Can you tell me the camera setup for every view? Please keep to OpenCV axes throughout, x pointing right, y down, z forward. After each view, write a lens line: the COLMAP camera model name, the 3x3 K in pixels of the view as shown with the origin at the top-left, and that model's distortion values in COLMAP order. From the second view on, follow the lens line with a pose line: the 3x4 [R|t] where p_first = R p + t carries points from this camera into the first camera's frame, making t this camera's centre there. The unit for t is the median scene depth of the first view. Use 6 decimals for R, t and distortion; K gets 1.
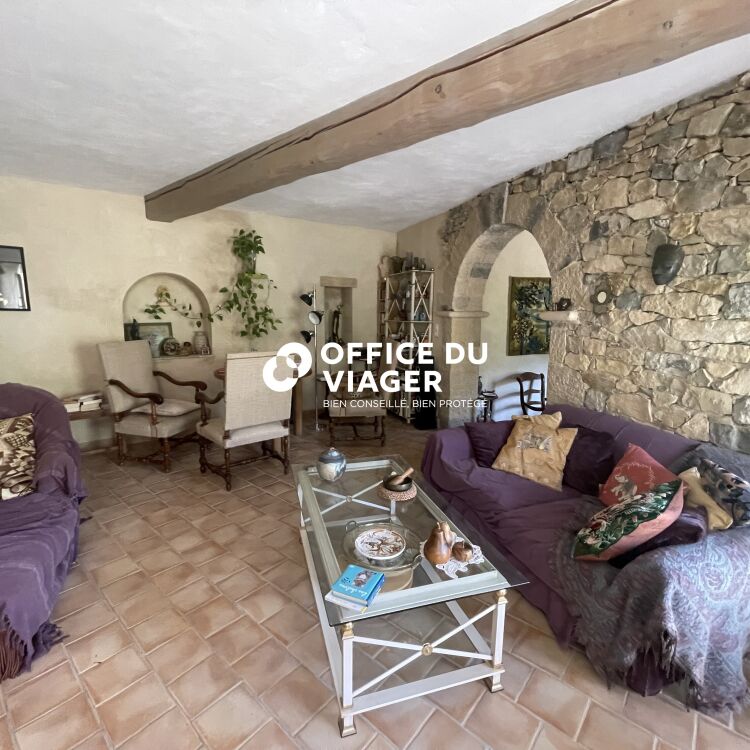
lens RADIAL K [[406.2, 0, 373.7], [0, 406.2, 375.2], [0, 0, 1]] dist [-0.007867, 0.003883]
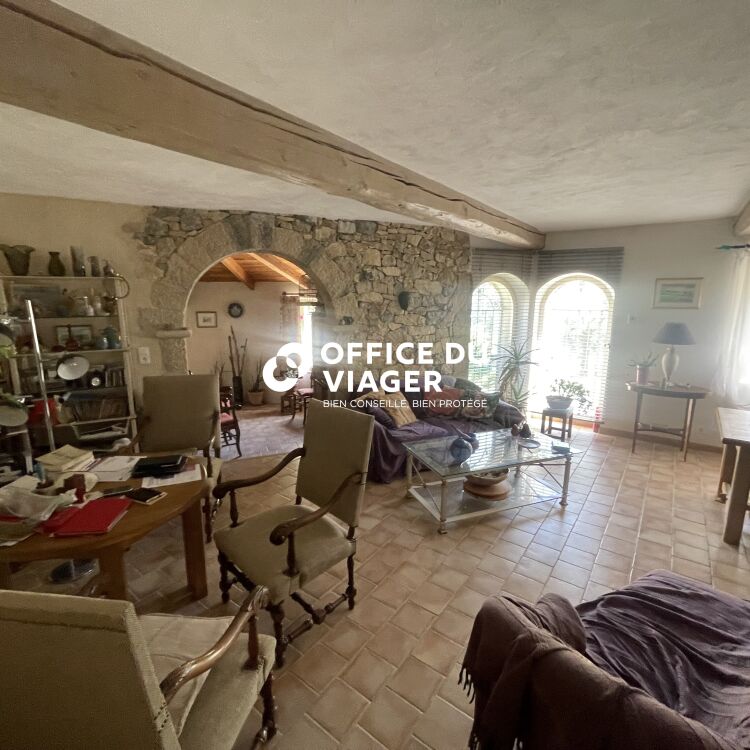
lens RADIAL K [[406.2, 0, 374.8], [0, 406.2, 376.4], [0, 0, 1]] dist [-0.007867, 0.003883]
pose [[-0.076194, -0.203728, 0.976058, -1.201450], [0.155142, 0.964559, 0.213439, -0.317851], [-0.984949, 0.167690, -0.041887, 1.129259]]
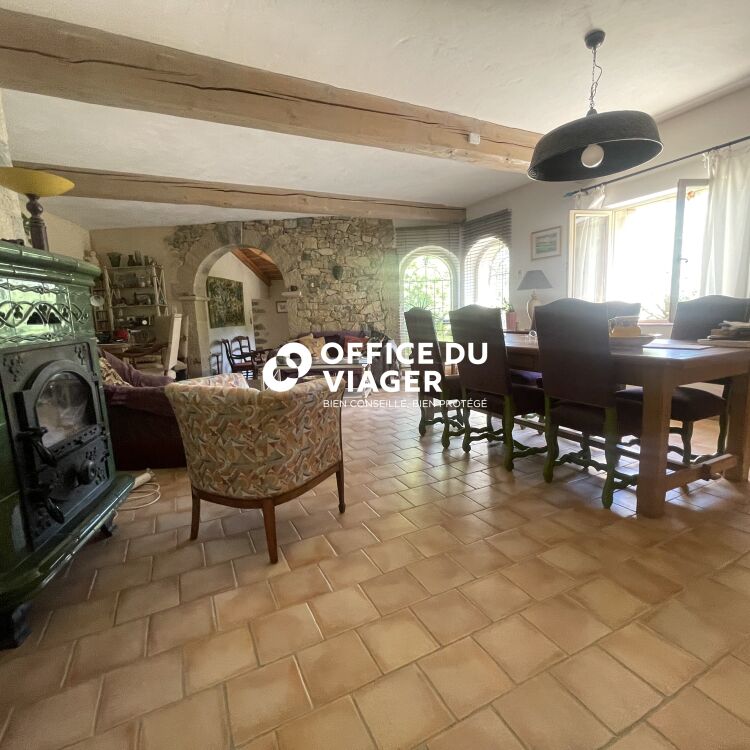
lens RADIAL K [[406.2, 0, 375.8], [0, 406.2, 377.6], [0, 0, 1]] dist [-0.007867, 0.003883]
pose [[0.375168, -0.163652, 0.912396, -1.622965], [0.185509, 0.977635, 0.099074, 0.181470], [-0.908205, 0.132088, 0.397136, -0.232212]]
